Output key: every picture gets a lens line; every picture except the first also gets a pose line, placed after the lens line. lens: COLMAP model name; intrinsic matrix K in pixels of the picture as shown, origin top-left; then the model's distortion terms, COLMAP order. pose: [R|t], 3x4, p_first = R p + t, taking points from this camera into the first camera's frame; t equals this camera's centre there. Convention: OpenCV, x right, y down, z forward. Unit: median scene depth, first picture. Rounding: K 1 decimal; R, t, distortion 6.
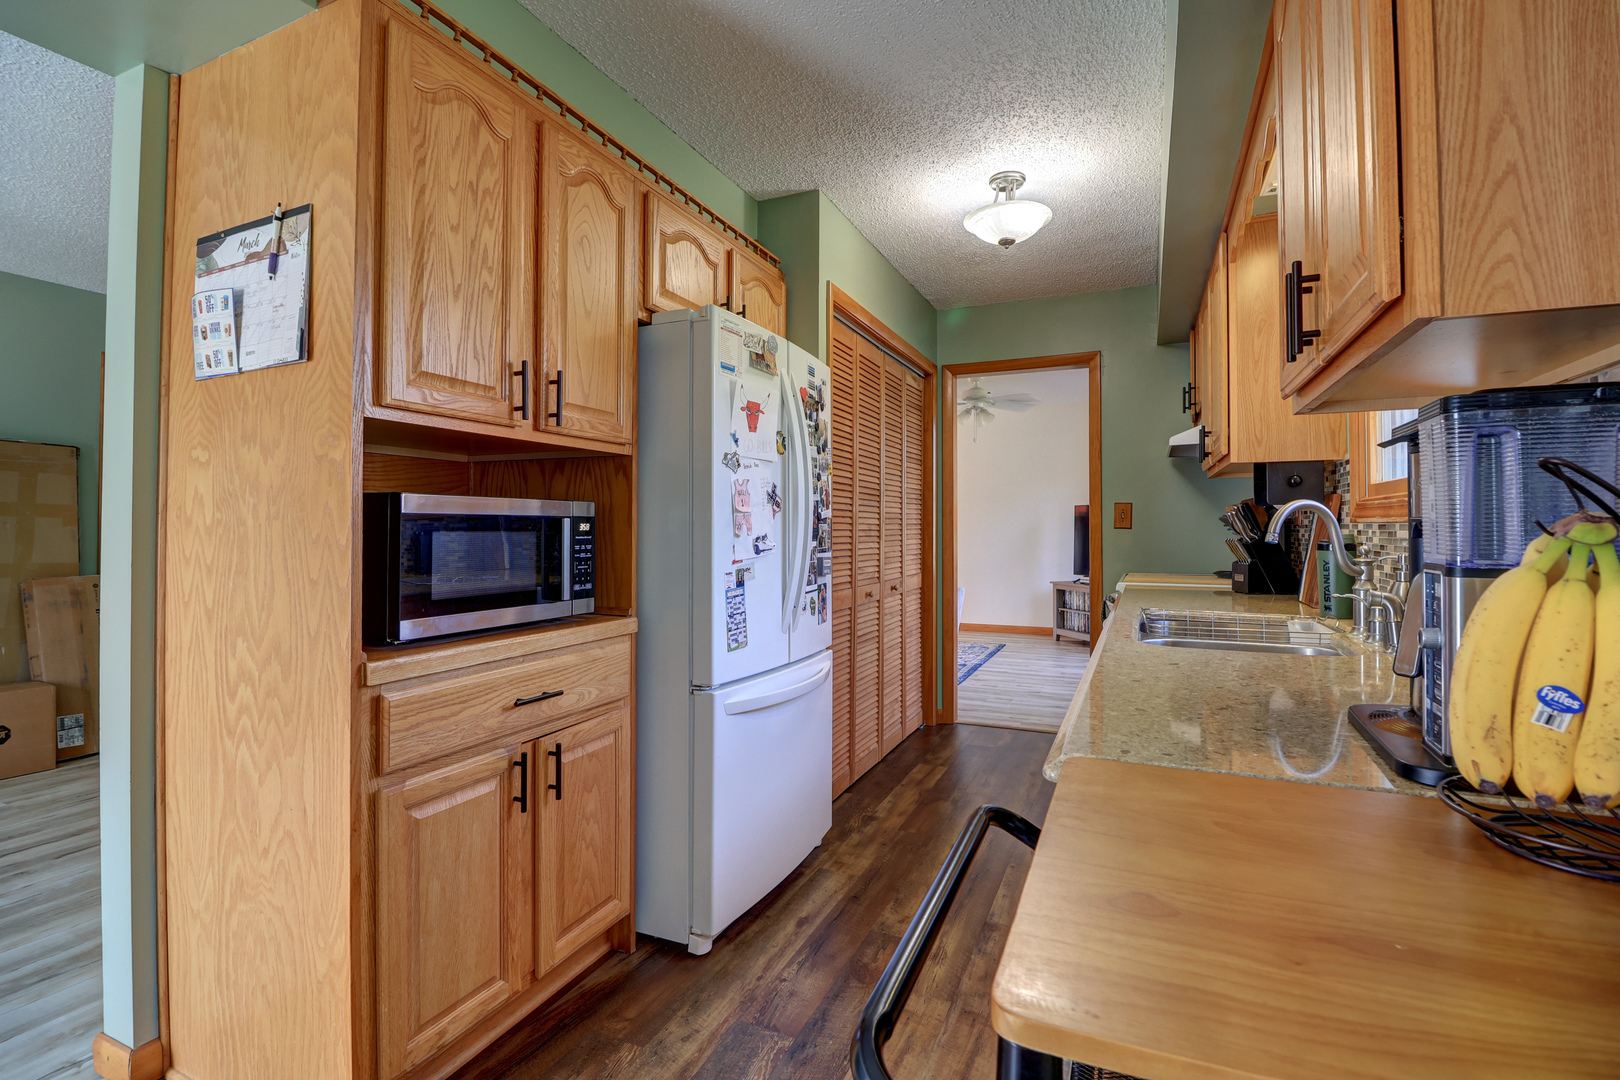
lens RADIAL K [[745.7, 0, 810.8], [0, 745.7, 523.7], [0, 0, 1]] dist [-0.013895, -0.003514]
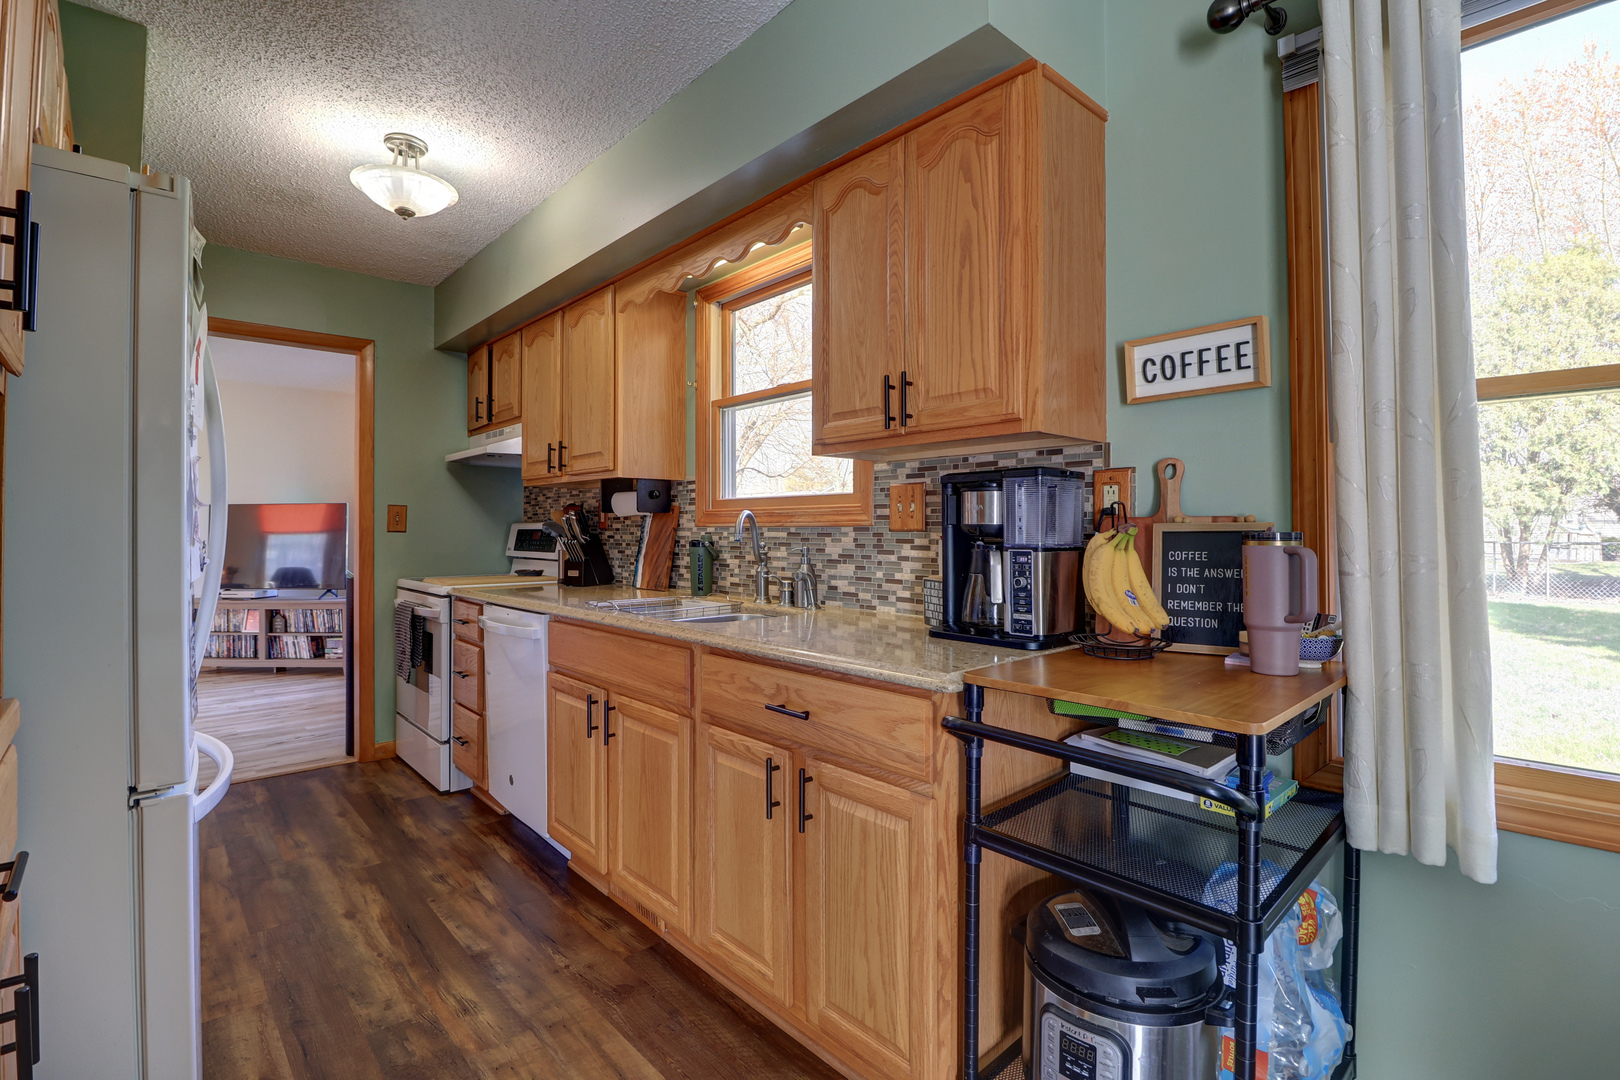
lens RADIAL K [[745.7, 0, 819.4], [0, 745.7, 527.4], [0, 0, 1]] dist [-0.013895, -0.003514]
pose [[0.387706, -0.001077, 0.921782, -0.400454], [-0.000358, 0.999999, 0.001318, -0.001025], [-0.921783, -0.000841, 0.387706, 0.211487]]
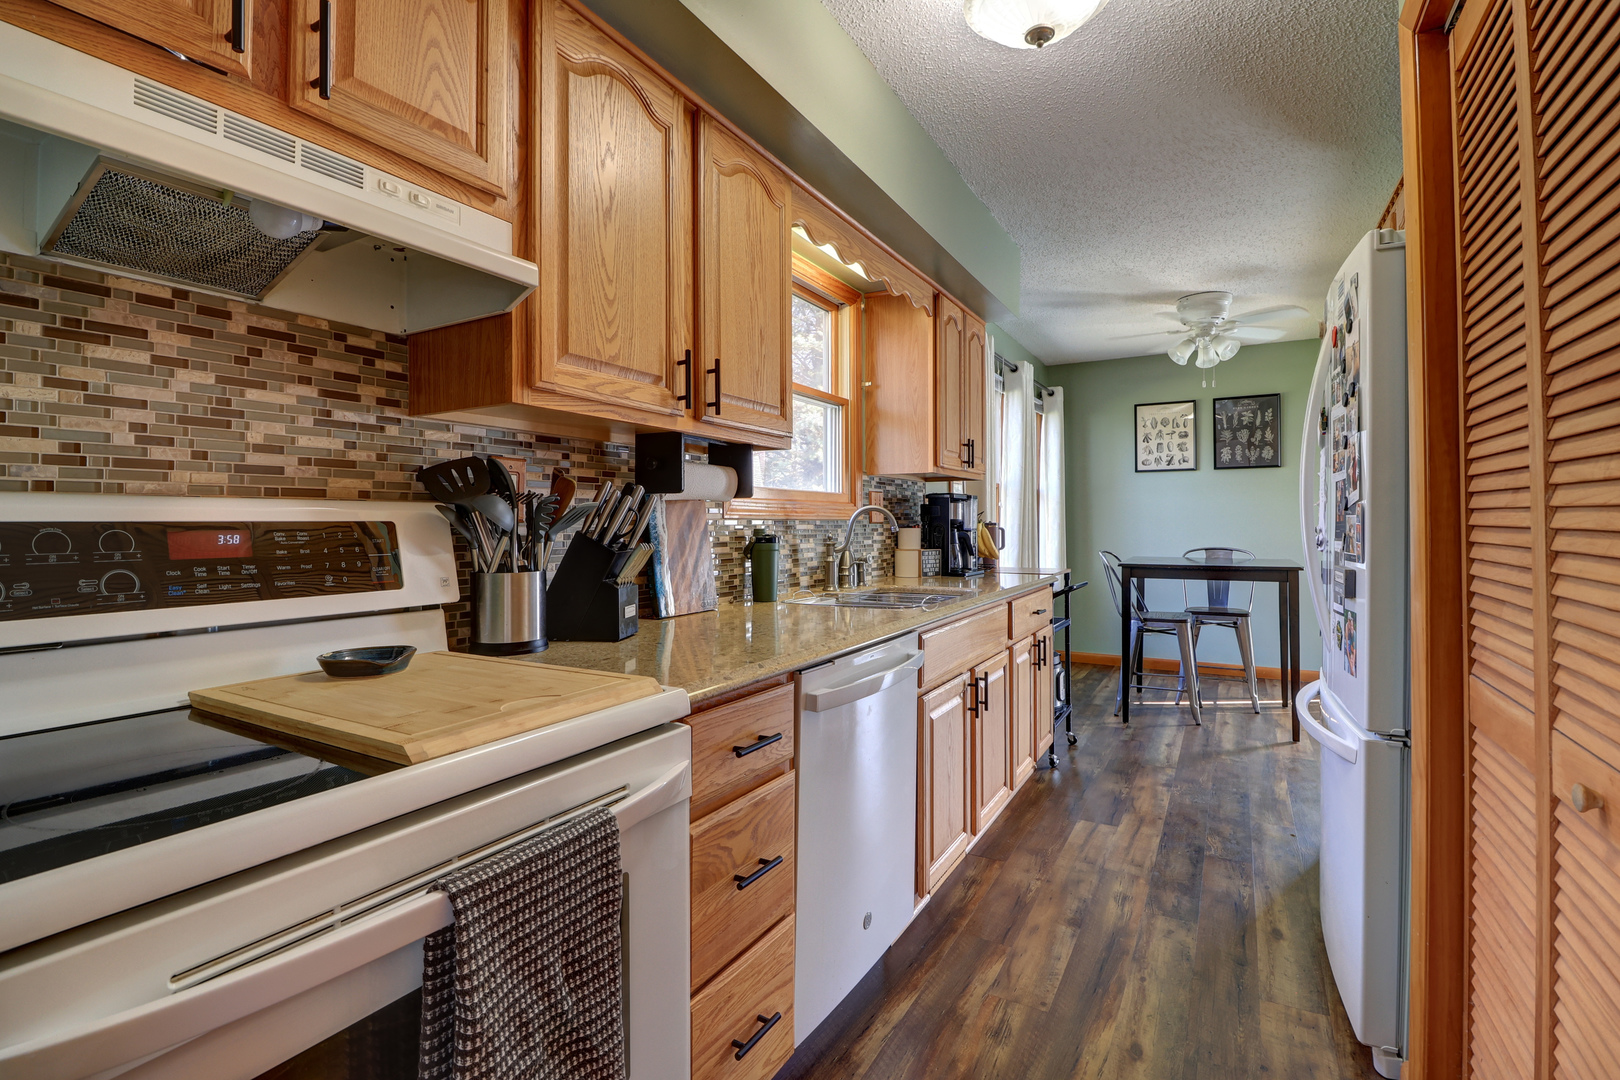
lens RADIAL K [[745.7, 0, 808.5], [0, 745.7, 526.0], [0, 0, 1]] dist [-0.013895, -0.003514]
pose [[-0.995047, 0.002848, 0.099363, 0.437972], [0.002954, 0.999995, 0.000923, 0.007919], [-0.099360, 0.001212, -0.995051, 1.782948]]
